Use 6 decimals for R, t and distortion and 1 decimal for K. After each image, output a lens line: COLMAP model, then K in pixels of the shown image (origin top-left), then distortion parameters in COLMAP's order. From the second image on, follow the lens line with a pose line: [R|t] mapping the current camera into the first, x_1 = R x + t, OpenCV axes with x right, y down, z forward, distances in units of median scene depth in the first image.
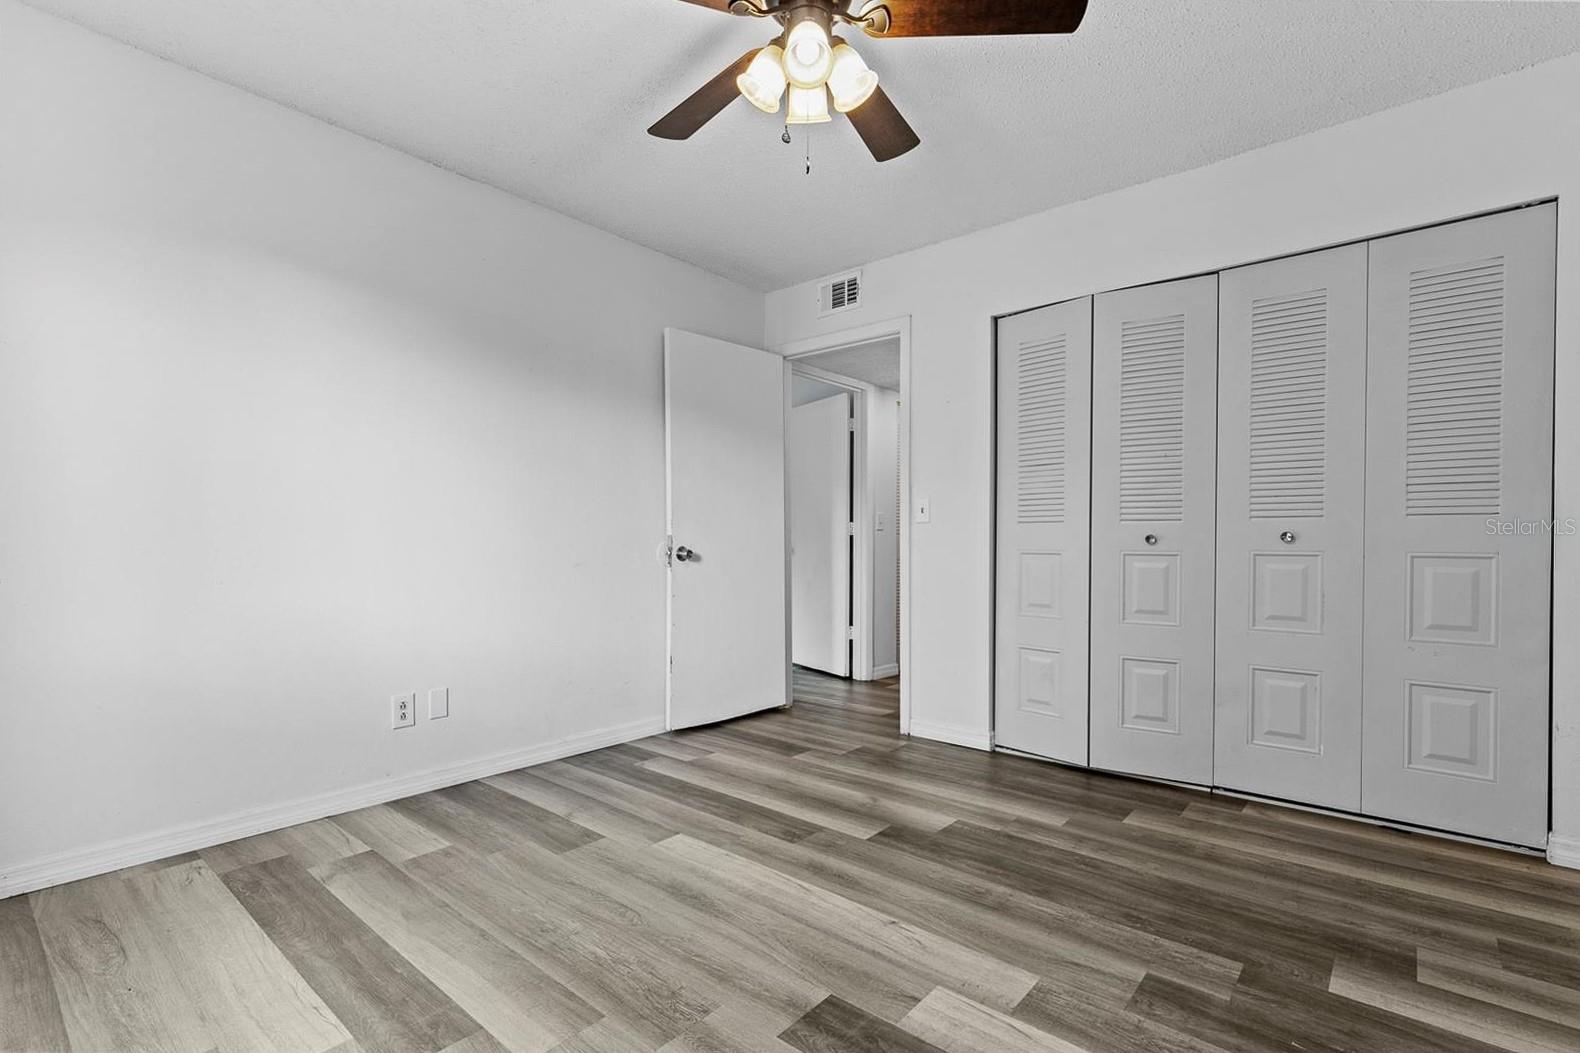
lens RADIAL K [[735.3, 0, 793.3], [0, 735.3, 533.6], [0, 0, 1]] dist [0.000556, -0.000921]
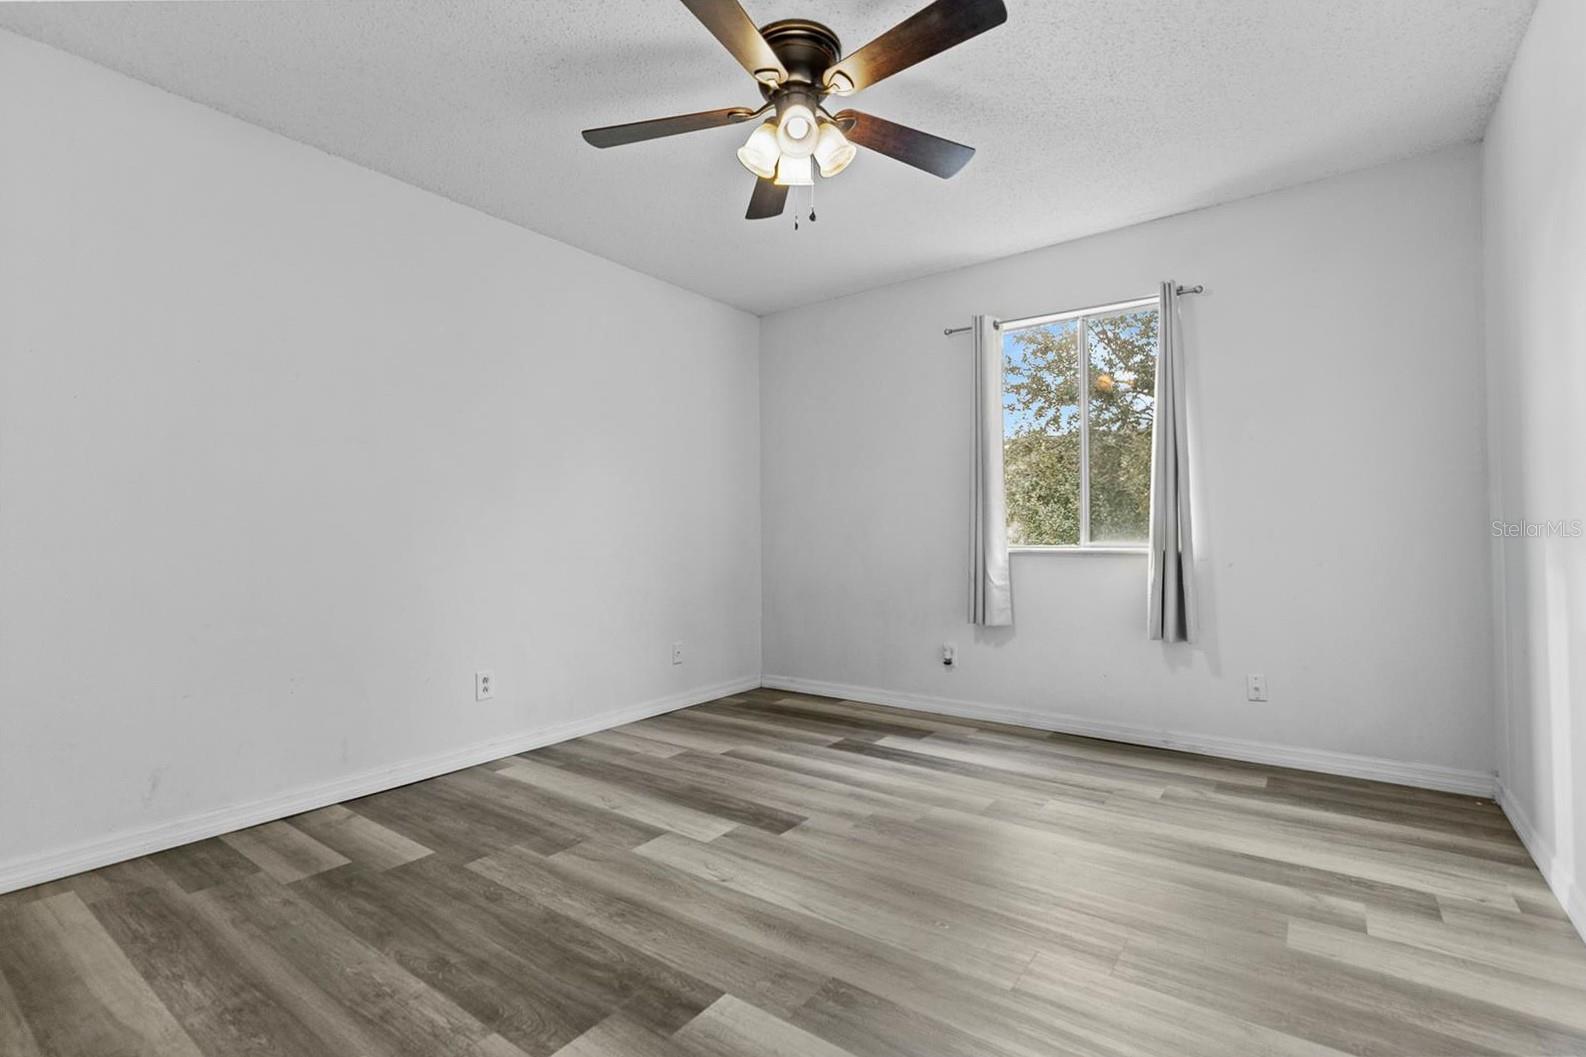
lens RADIAL K [[738.0, 0, 796.3], [0, 738.0, 535.6], [0, 0, 1]] dist [0.000556, -0.000921]
pose [[-0.997441, 0.003493, -0.071405, 0.101546], [0.004462, 0.999900, -0.013421, 0.019283], [0.071351, -0.013706, -0.997357, 2.080583]]
